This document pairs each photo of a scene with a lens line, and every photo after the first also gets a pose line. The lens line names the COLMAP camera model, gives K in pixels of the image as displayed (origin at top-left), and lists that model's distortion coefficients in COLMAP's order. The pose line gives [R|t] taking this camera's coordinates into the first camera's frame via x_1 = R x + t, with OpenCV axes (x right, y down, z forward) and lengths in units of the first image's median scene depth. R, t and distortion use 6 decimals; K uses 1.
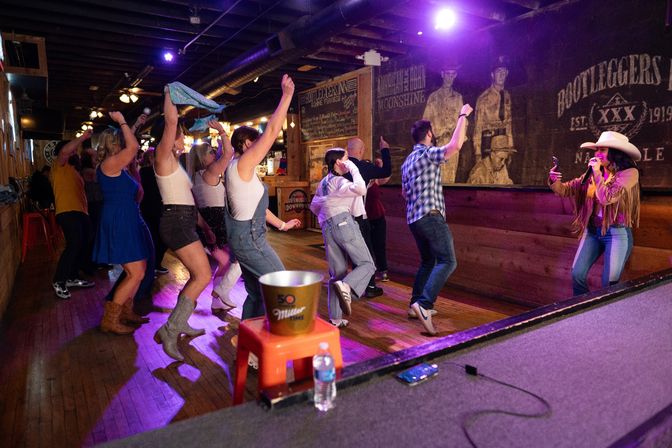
lens RADIAL K [[462.4, 0, 333.5], [0, 462.4, 225.7], [0, 0, 1]] dist [-0.052074, 0.046708]
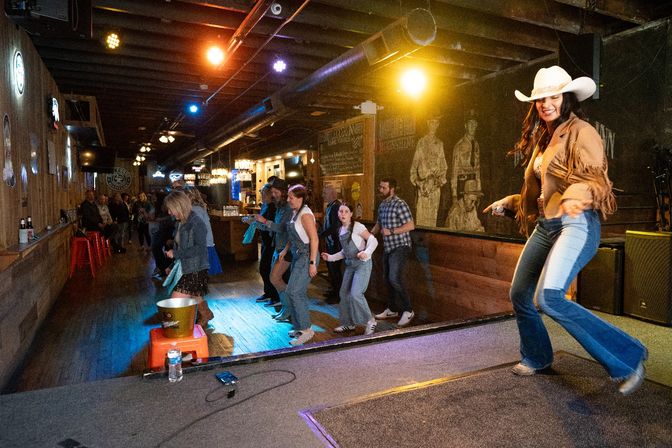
lens RADIAL K [[462.4, 0, 333.8], [0, 462.4, 226.7], [0, 0, 1]] dist [-0.052074, 0.046708]
pose [[0.992906, 0.023225, -0.116612, 0.156789], [-0.028516, 0.998628, -0.043911, -0.023883], [0.115432, 0.046925, 0.992206, -0.133182]]
